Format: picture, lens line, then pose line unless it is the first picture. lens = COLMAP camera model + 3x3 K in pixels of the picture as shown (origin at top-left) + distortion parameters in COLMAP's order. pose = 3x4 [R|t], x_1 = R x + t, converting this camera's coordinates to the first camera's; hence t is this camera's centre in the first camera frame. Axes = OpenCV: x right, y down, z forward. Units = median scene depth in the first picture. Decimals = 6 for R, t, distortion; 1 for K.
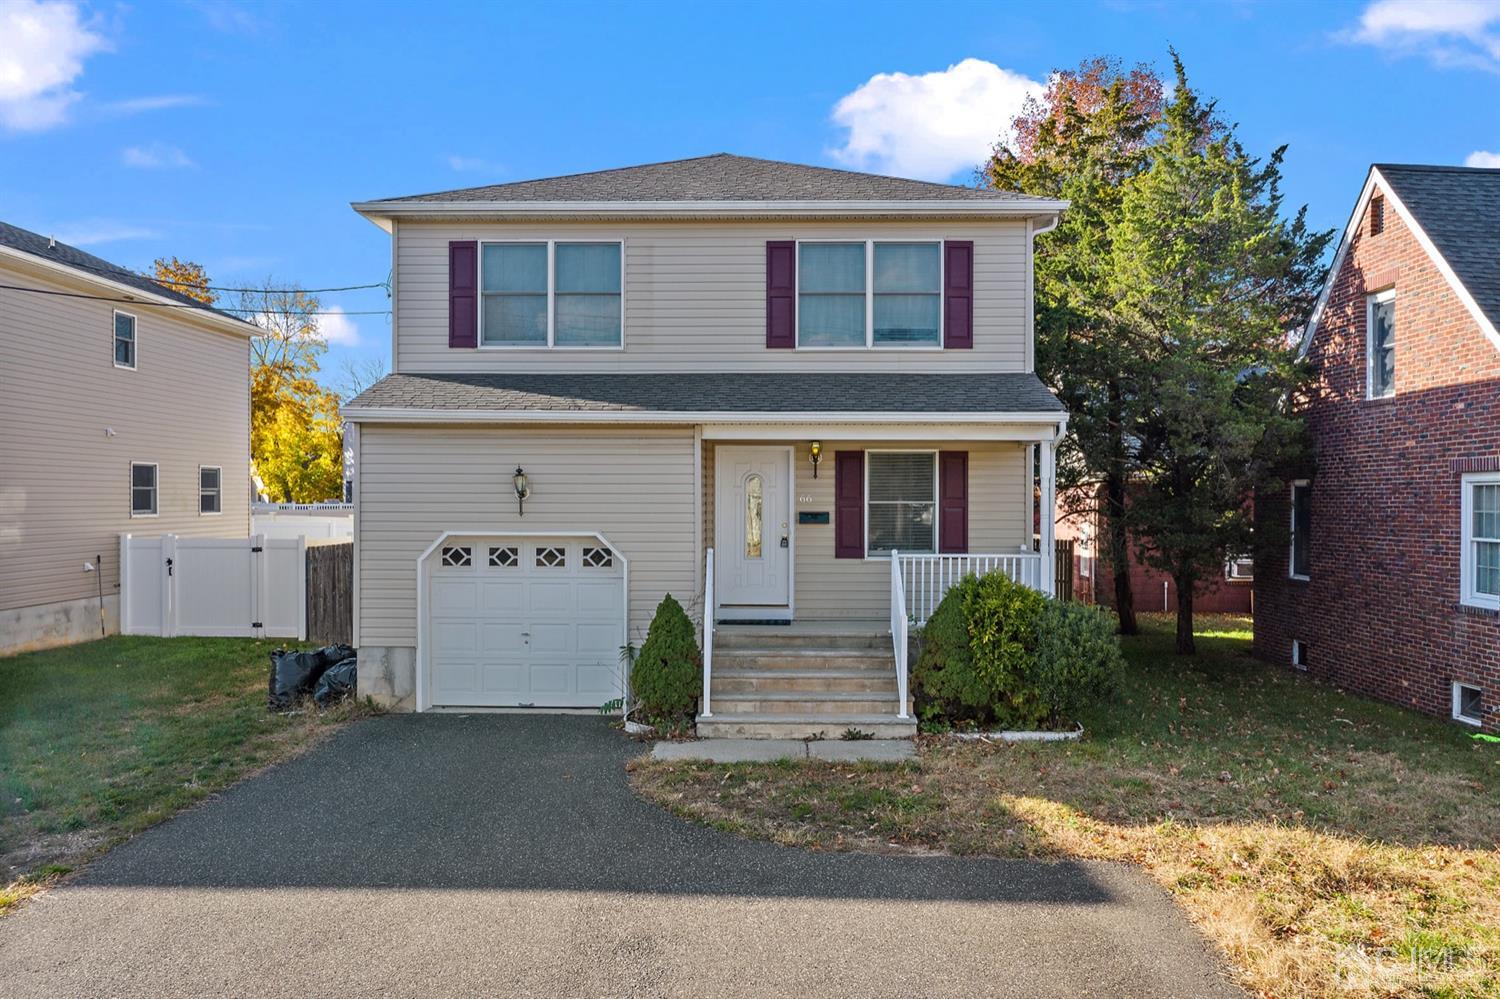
lens RADIAL K [[1194.4, 0, 750.0], [0, 1194.4, 499.5], [0, 0, 1]] dist [0.001473, 0.005316]
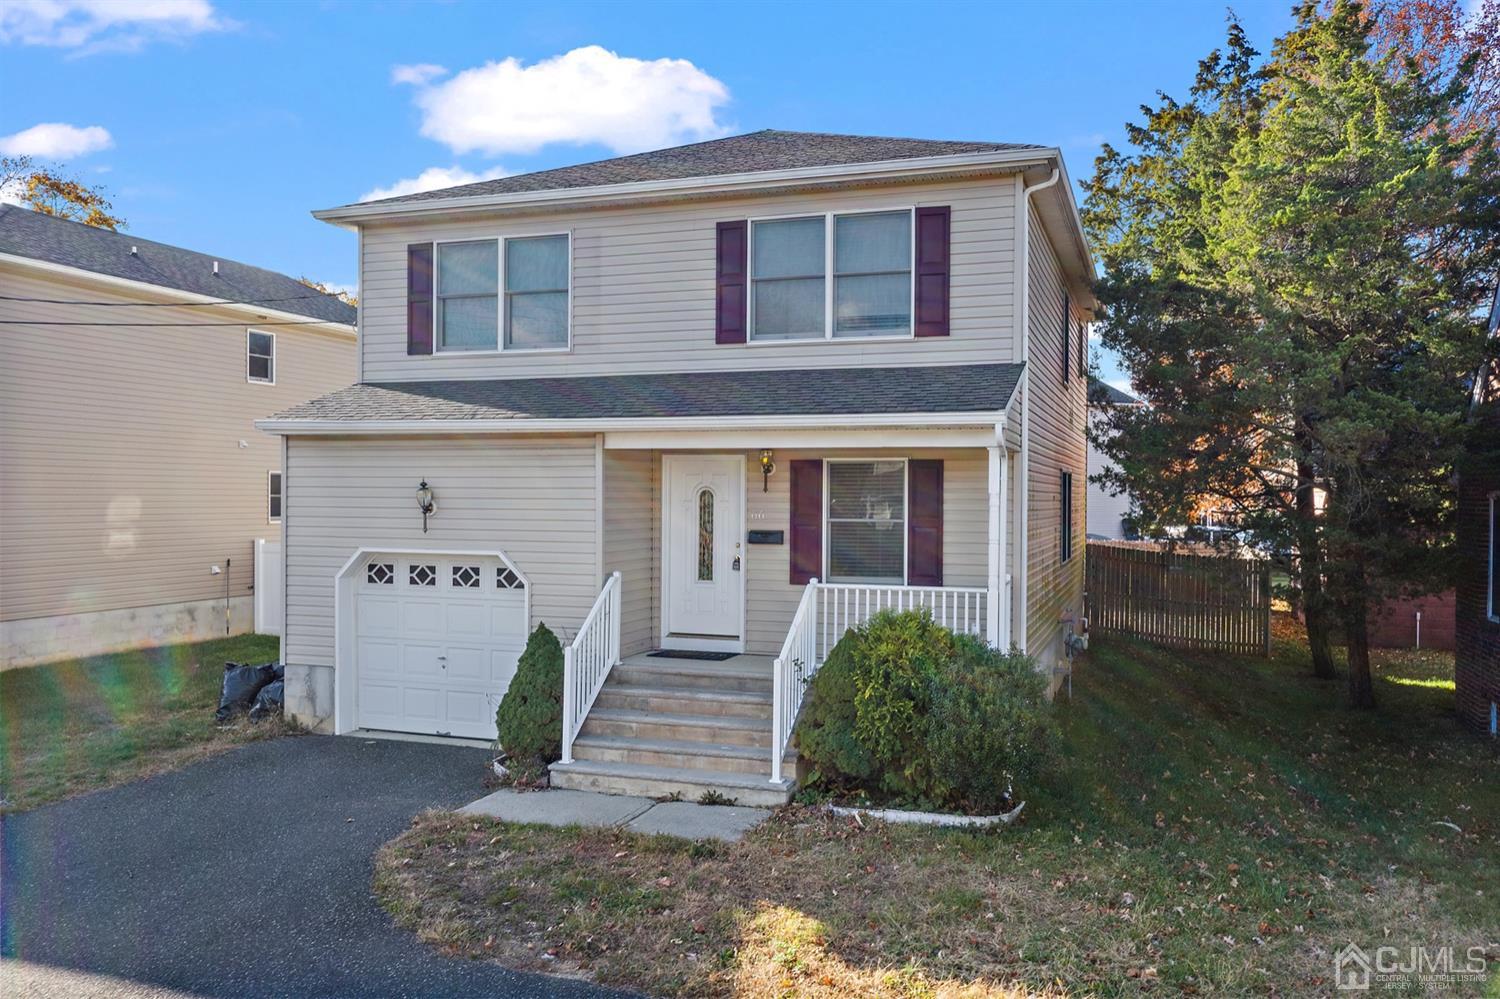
lens RADIAL K [[1194.4, 0, 750.0], [0, 1194.4, 499.5], [0, 0, 1]] dist [0.001473, 0.005316]
pose [[0.952290, 0.004085, -0.305166, 0.308174], [-0.004004, 0.999992, 0.000893, -0.012930], [0.305167, 0.000372, 0.952299, 0.169326]]
